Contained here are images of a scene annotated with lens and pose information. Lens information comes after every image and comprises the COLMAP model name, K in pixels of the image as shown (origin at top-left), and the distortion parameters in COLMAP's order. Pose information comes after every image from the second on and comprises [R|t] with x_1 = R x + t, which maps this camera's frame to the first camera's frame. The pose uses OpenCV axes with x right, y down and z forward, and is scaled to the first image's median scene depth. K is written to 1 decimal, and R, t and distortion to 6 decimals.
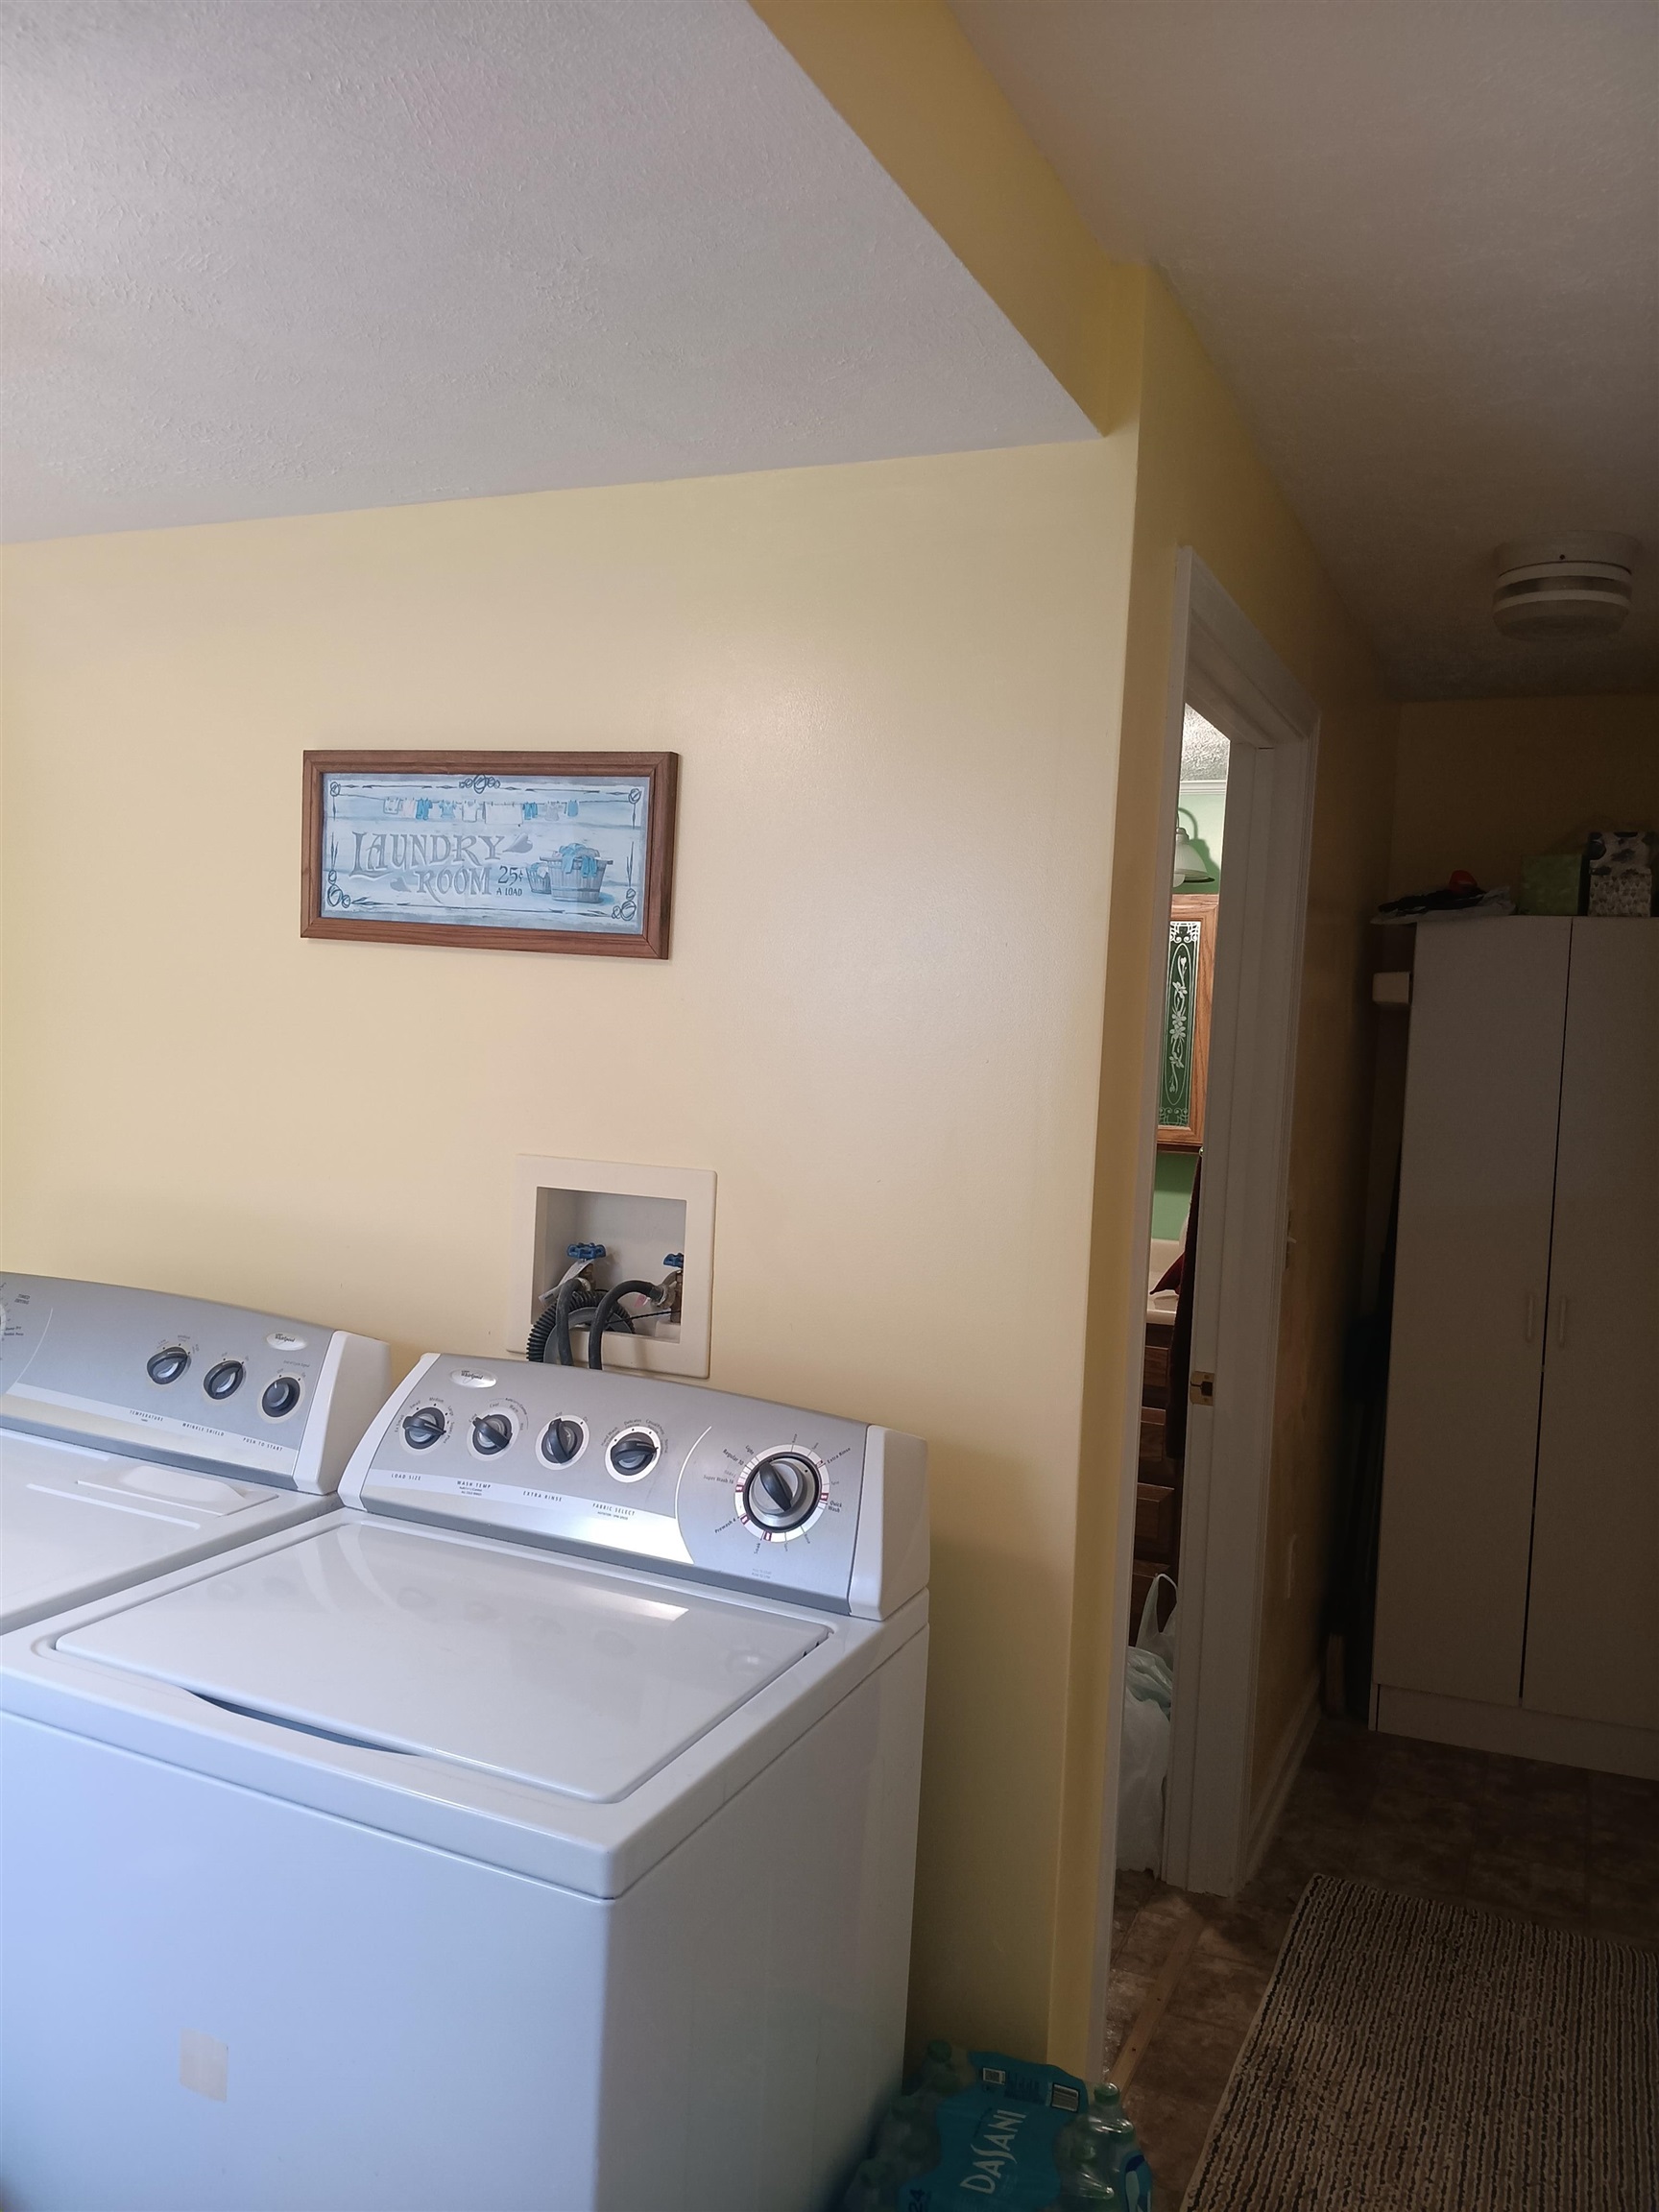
lens RADIAL K [[1681.9, 0, 832.2], [0, 1681.9, 1083.3], [0, 0, 1]] dist [0.049393, -0.116842]
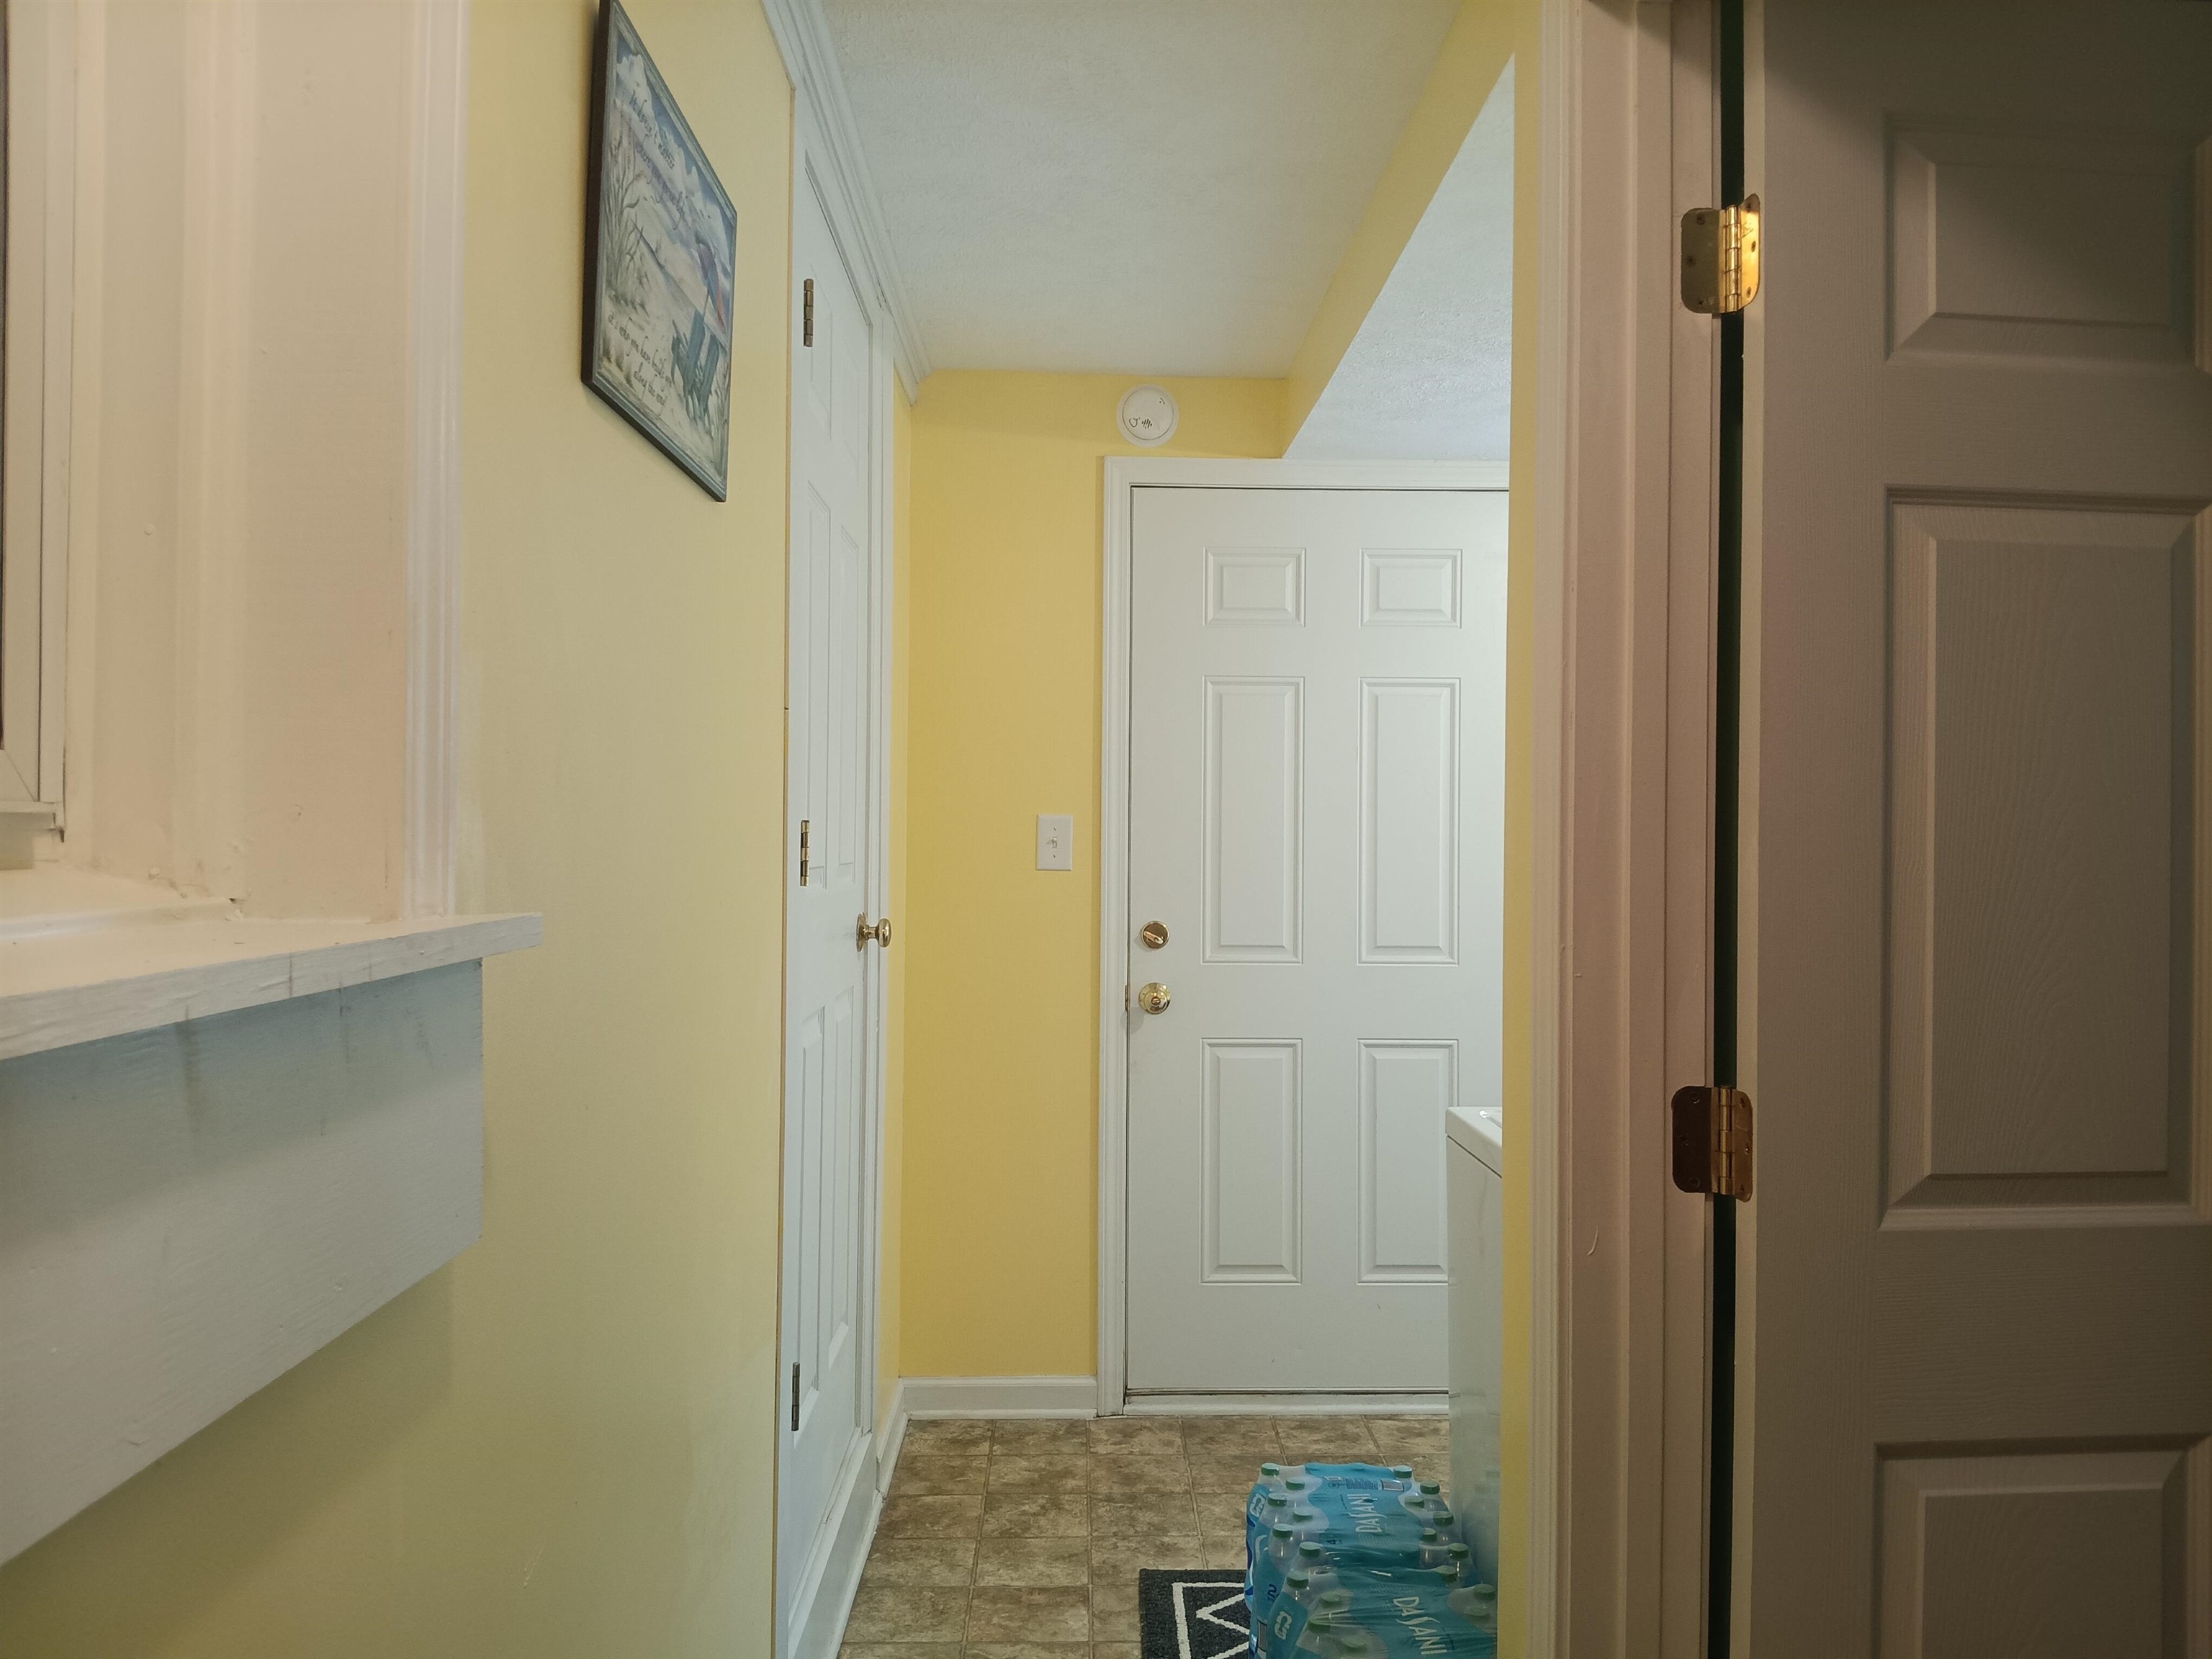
lens RADIAL K [[1681.9, 0, 1103.9], [0, 1681.9, 831.5], [0, 0, 1]] dist [0.049393, -0.116842]
pose [[-0.902199, -0.062316, -0.426794, 1.083461], [-0.082676, 0.996145, 0.029323, 0.015969], [0.423321, 0.061740, -0.903873, 2.467772]]
